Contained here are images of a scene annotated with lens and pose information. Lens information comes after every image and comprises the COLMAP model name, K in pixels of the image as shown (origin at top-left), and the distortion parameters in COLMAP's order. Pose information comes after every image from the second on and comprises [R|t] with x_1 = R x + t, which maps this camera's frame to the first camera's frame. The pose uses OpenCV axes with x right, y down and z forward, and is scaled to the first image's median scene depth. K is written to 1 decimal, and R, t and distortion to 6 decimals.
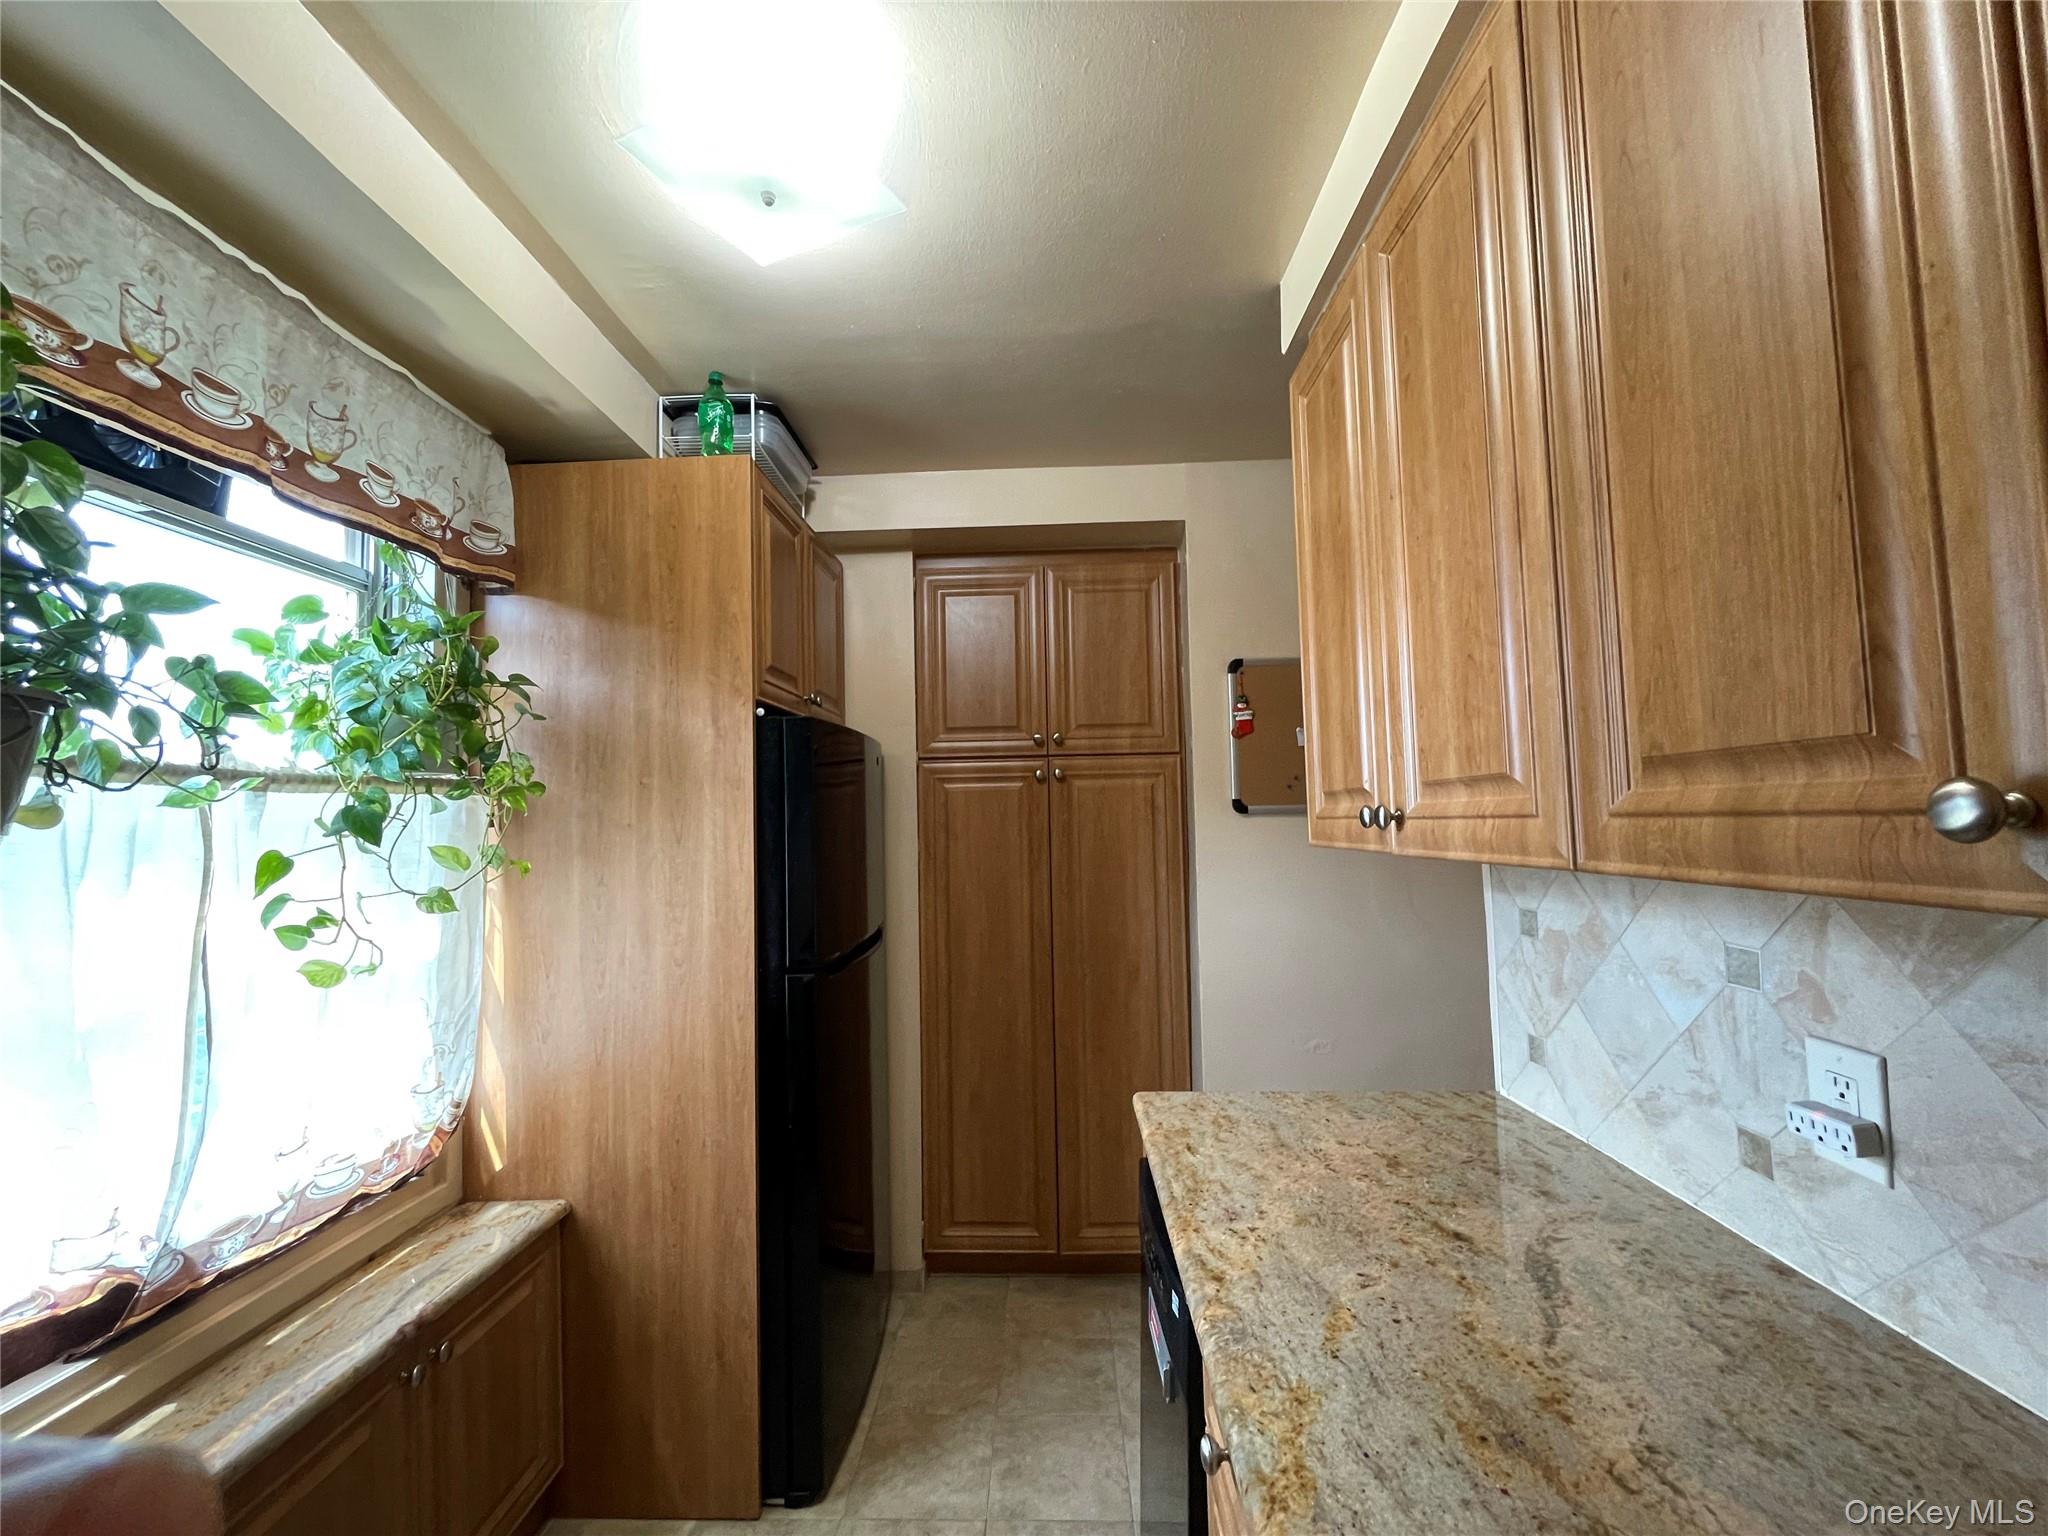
lens RADIAL K [[822.3, 0, 1018.4], [0, 822.3, 771.1], [0, 0, 1]] dist [-0.000671, 0.000017]
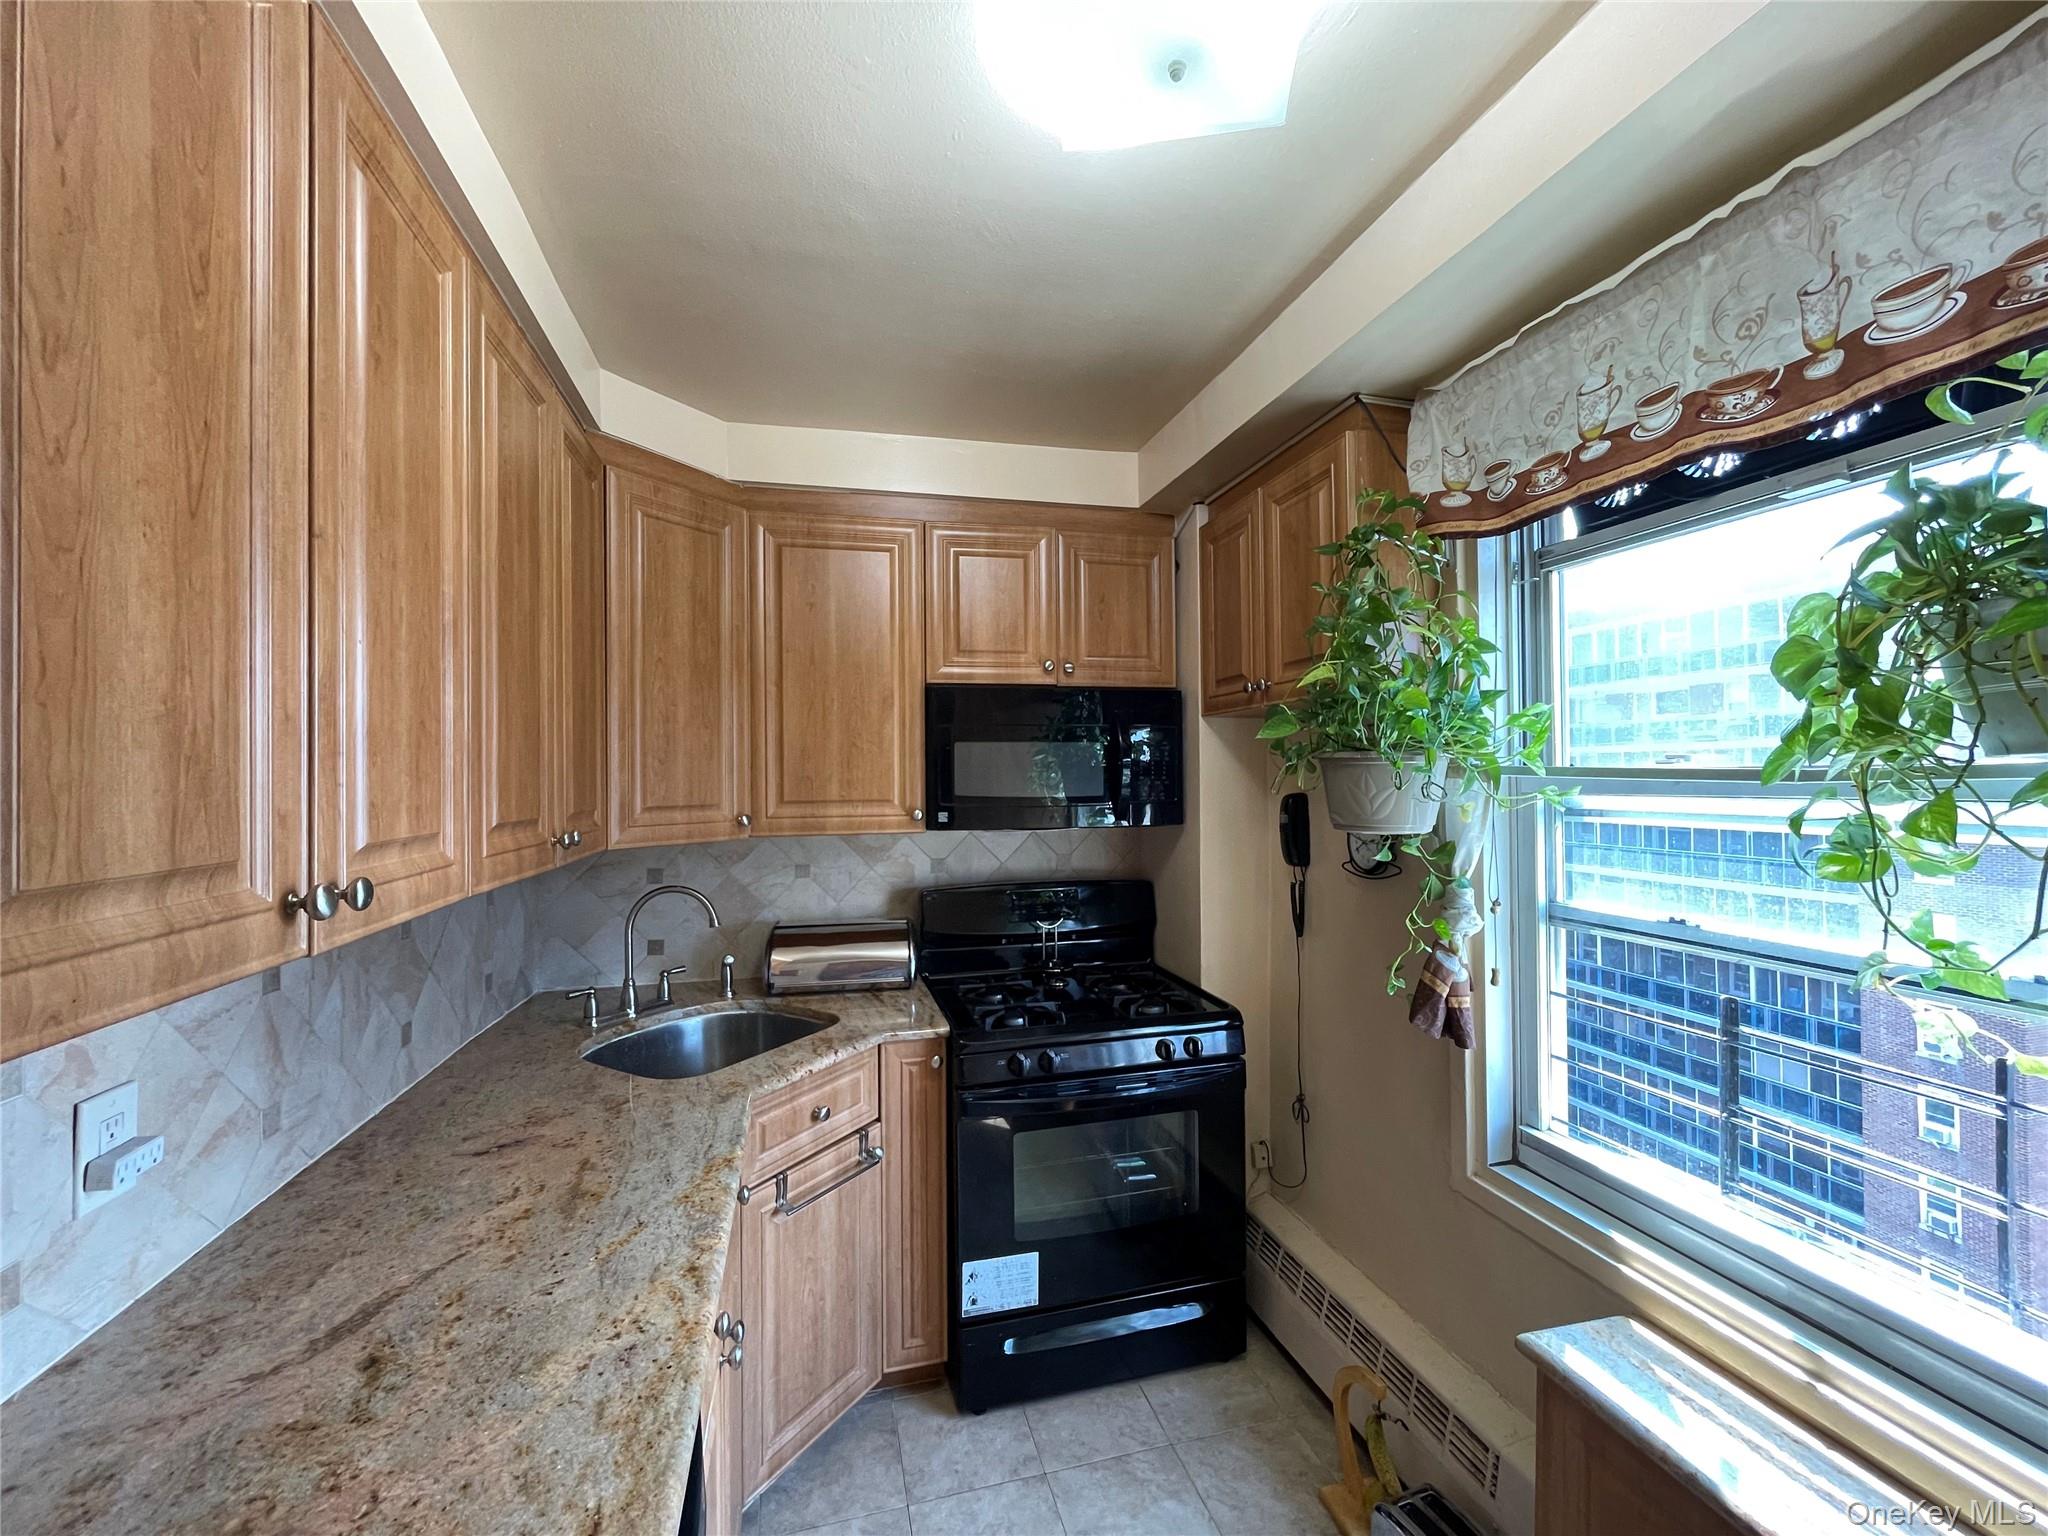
lens RADIAL K [[822.3, 0, 1018.4], [0, 822.3, 771.1], [0, 0, 1]] dist [-0.000671, 0.000017]
pose [[-0.956627, 0.027000, -0.290061, 0.115331], [0.046932, 0.996973, -0.061982, 0.023923], [0.287510, -0.072907, -0.954999, 2.123861]]
